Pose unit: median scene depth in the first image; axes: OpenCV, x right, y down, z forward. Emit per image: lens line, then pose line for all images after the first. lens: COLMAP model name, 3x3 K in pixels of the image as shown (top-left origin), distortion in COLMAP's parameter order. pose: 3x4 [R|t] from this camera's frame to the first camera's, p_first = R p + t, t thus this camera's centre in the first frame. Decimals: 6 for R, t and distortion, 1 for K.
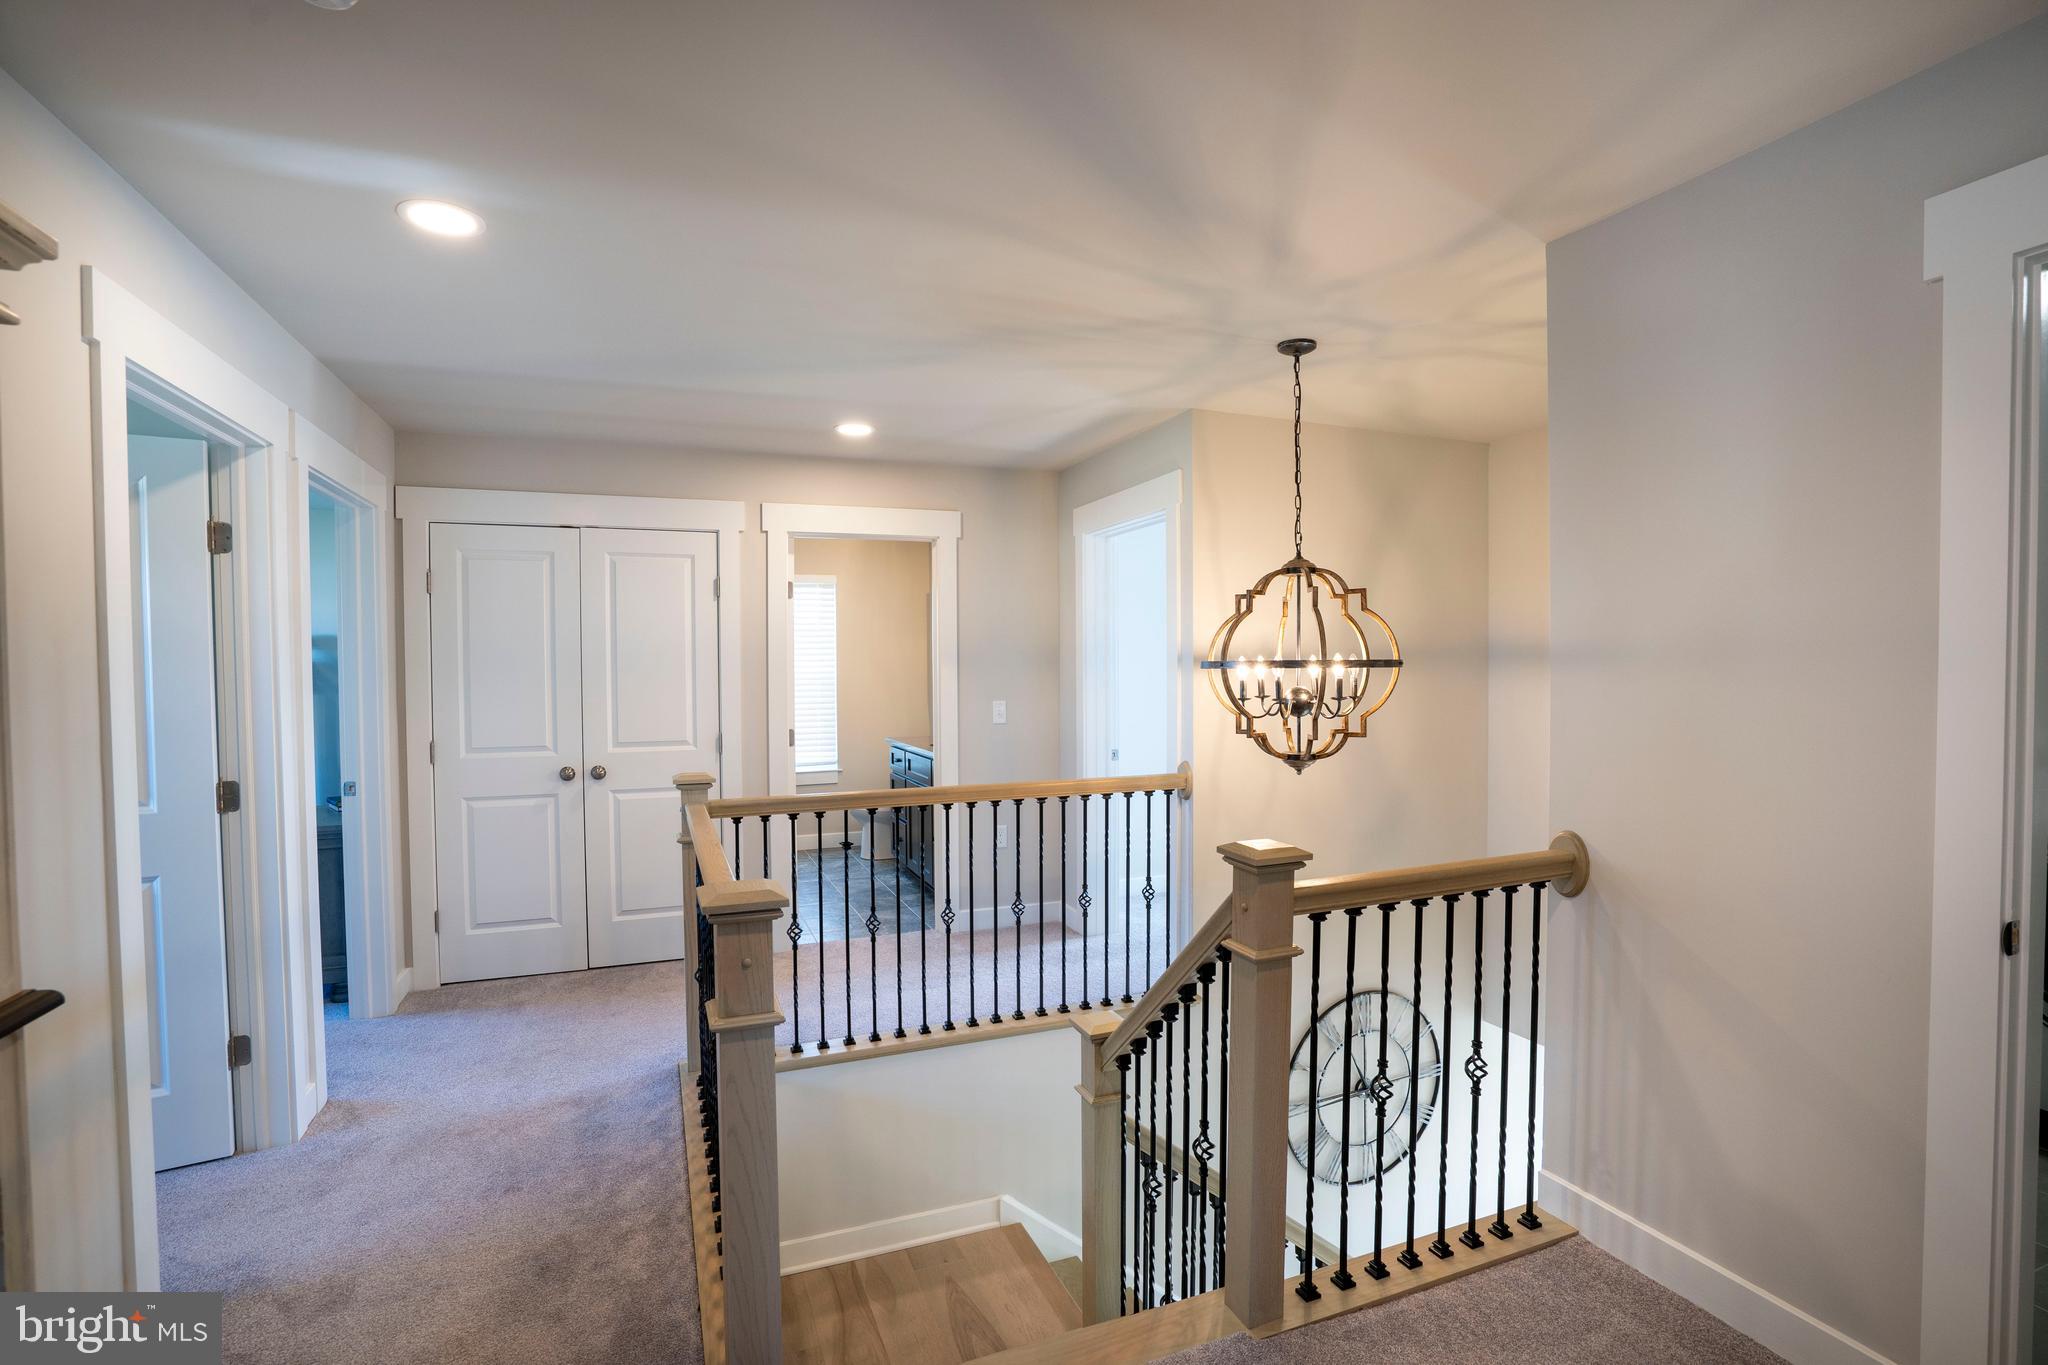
lens RADIAL K [[945.2, 0, 1019.1], [0, 945.2, 678.1], [0, 0, 1]] dist [-0.054366, 0.018352]
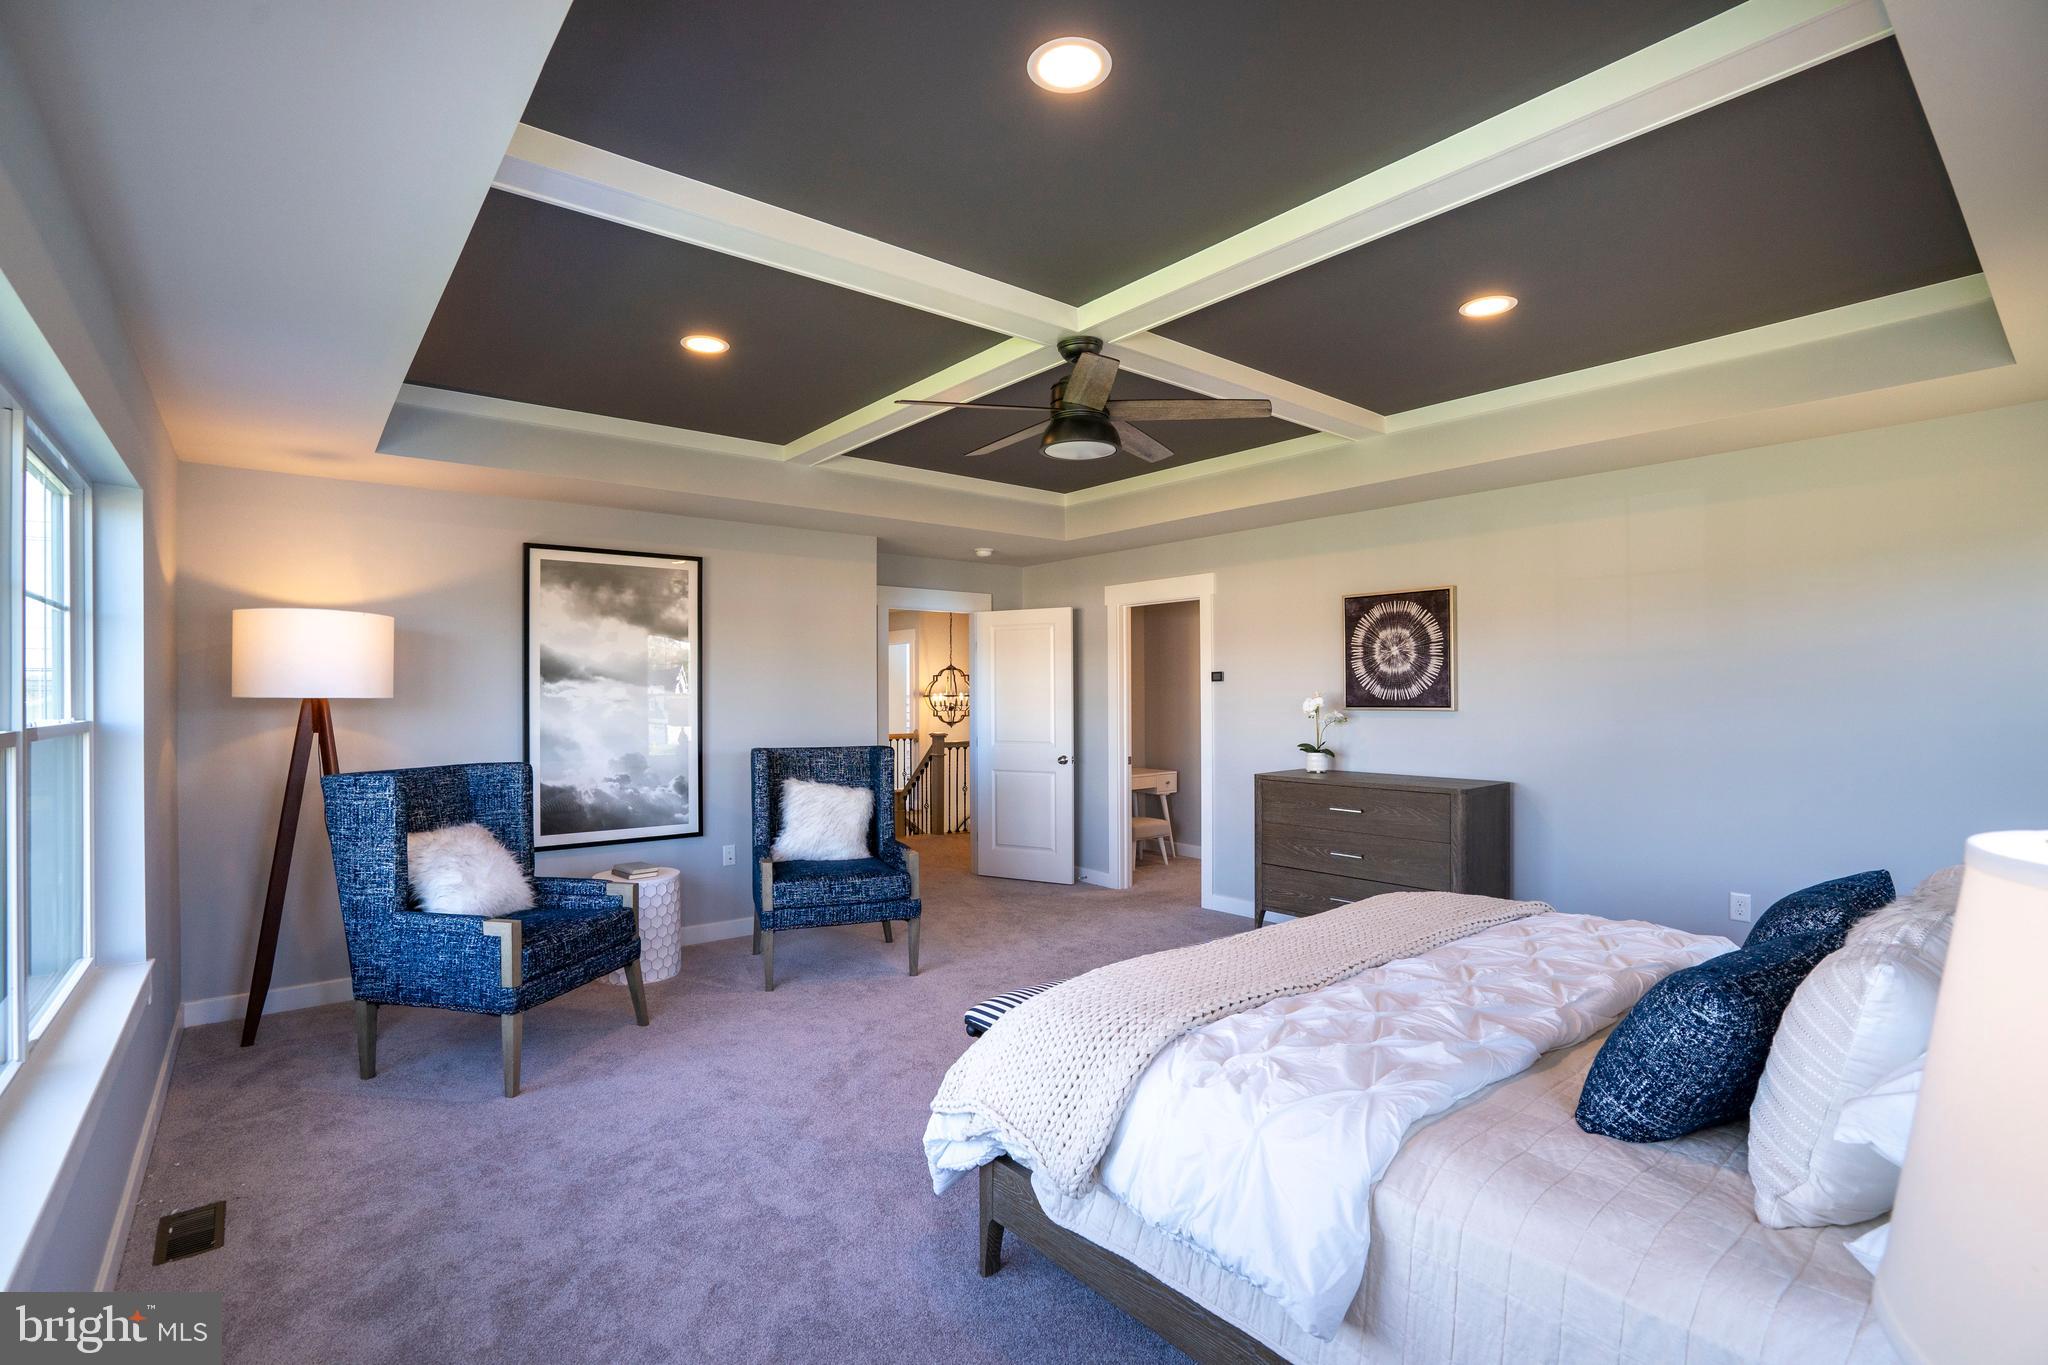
lens RADIAL K [[945.2, 0, 1025.2], [0, 945.2, 686.5], [0, 0, 1]] dist [-0.054366, 0.018352]
pose [[0.949950, 0.003533, 0.312381, -0.529232], [0.004296, 0.999694, -0.024369, 0.036915], [-0.312371, 0.024492, 0.949644, -2.384432]]
